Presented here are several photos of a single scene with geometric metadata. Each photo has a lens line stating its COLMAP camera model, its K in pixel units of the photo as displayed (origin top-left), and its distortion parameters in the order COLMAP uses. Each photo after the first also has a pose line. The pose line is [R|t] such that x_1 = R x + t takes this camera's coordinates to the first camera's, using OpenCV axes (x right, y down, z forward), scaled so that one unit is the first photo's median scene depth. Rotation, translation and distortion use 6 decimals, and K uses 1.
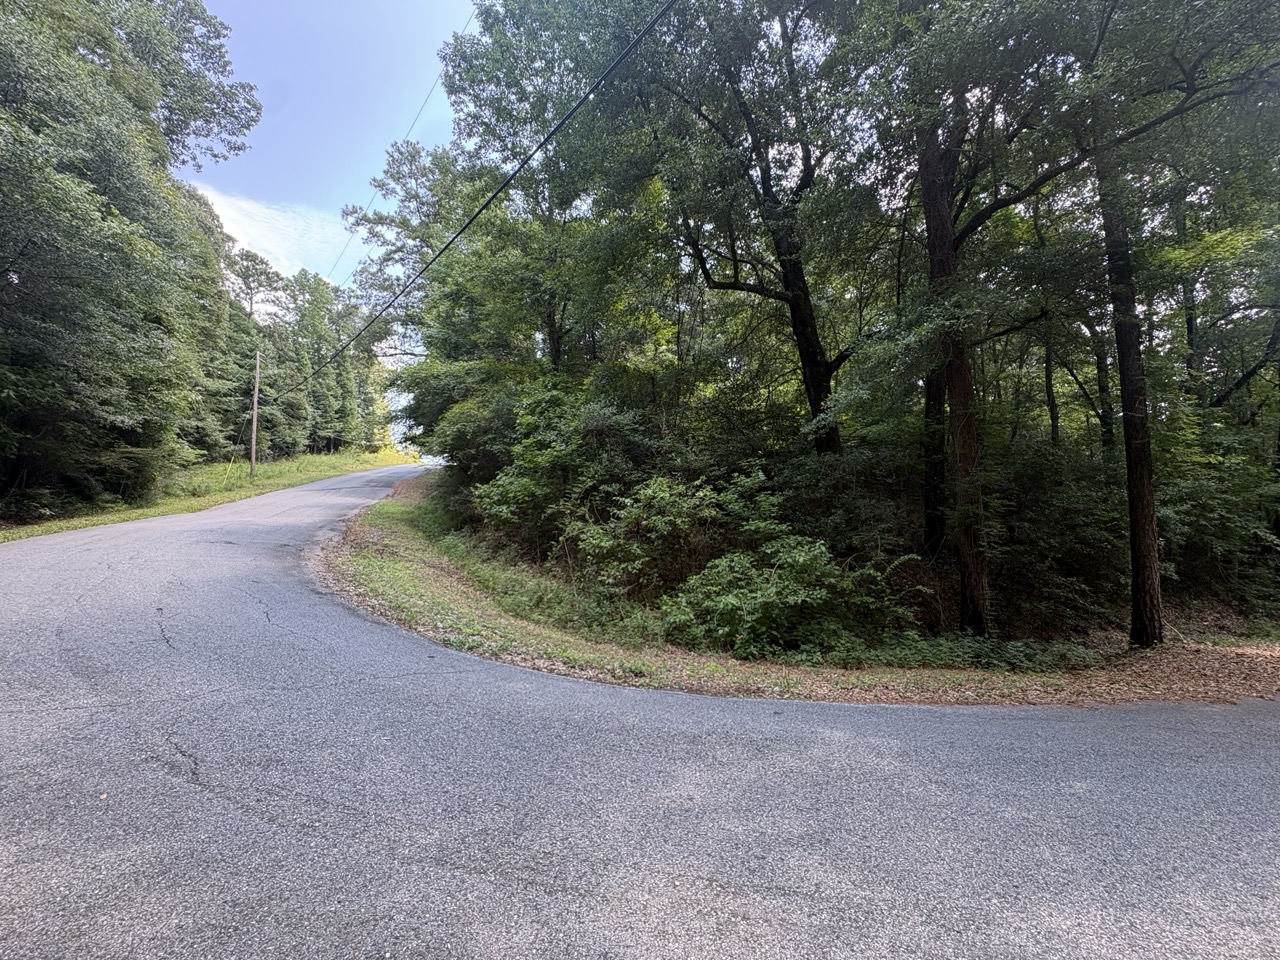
lens RADIAL K [[508.4, 0, 640.8], [0, 508.4, 481.3], [0, 0, 1]] dist [0.000625, 0.000147]
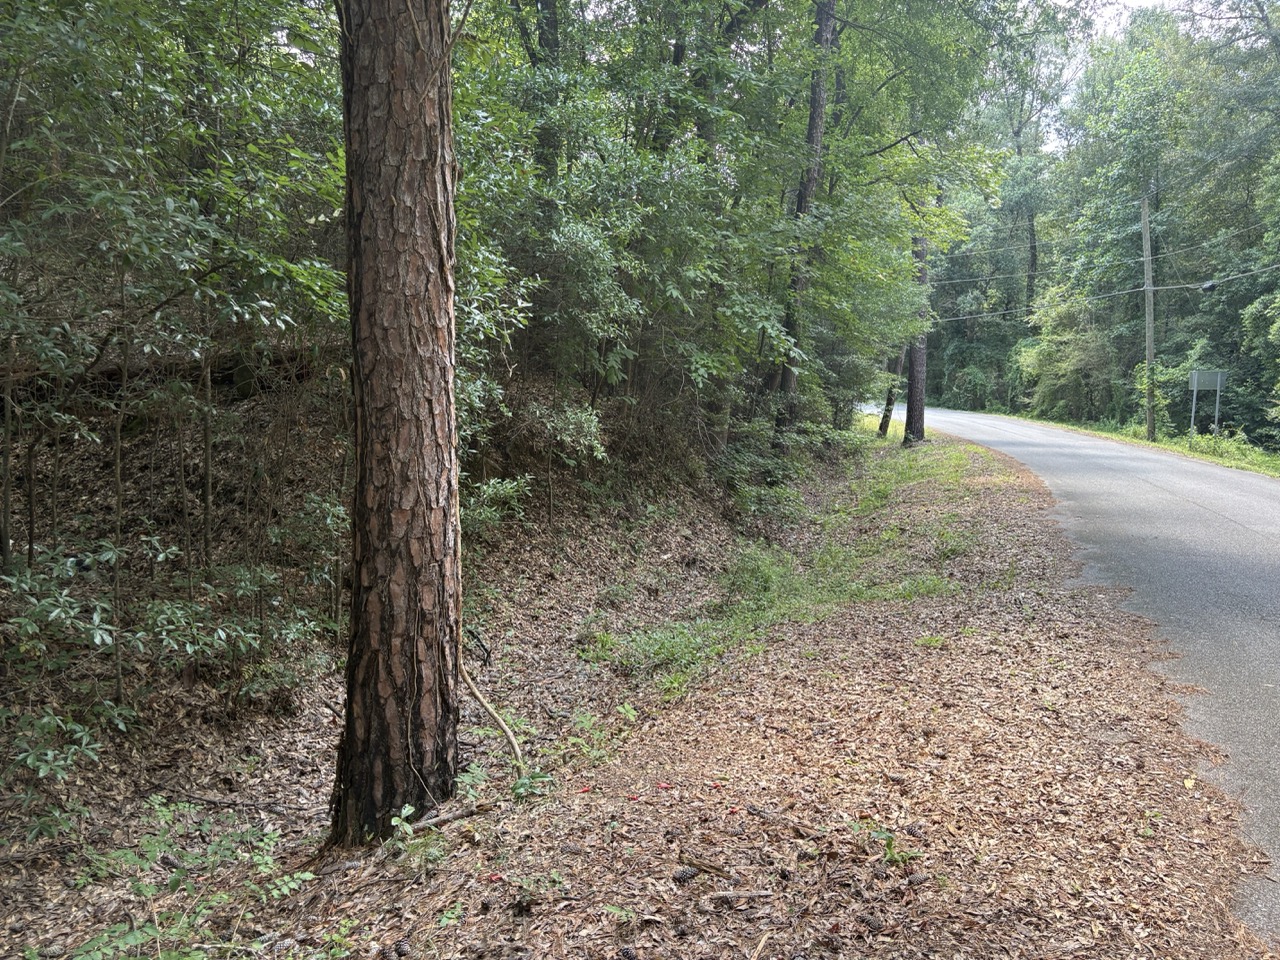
lens RADIAL K [[965.5, 0, 640.0], [0, 965.5, 480.0], [0, 0, 1]] dist [0.000669, 0.000062]
pose [[0.720388, -0.077269, 0.689254, 0.783107], [-0.060223, 0.983053, 0.173150, 0.119005], [-0.690952, -0.166244, 0.703525, 0.663723]]
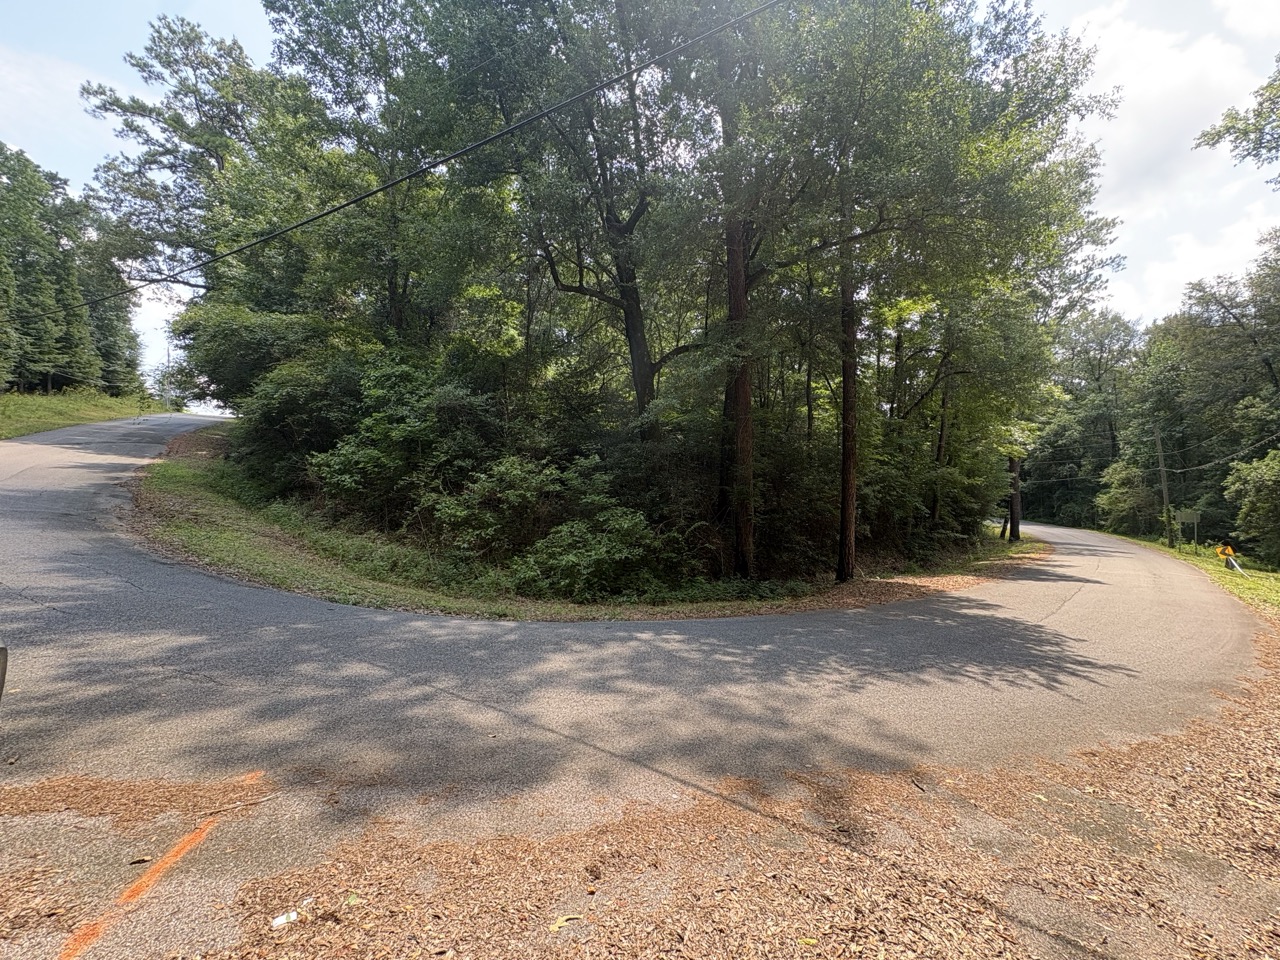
lens RADIAL K [[508.4, 0, 640.8], [0, 508.4, 481.3], [0, 0, 1]] dist [0.000625, 0.000147]
pose [[0.943599, 0.020236, 0.330472, -0.061432], [-0.042211, 0.997338, 0.059455, -0.029504], [-0.328389, -0.070052, 0.941941, -0.175515]]
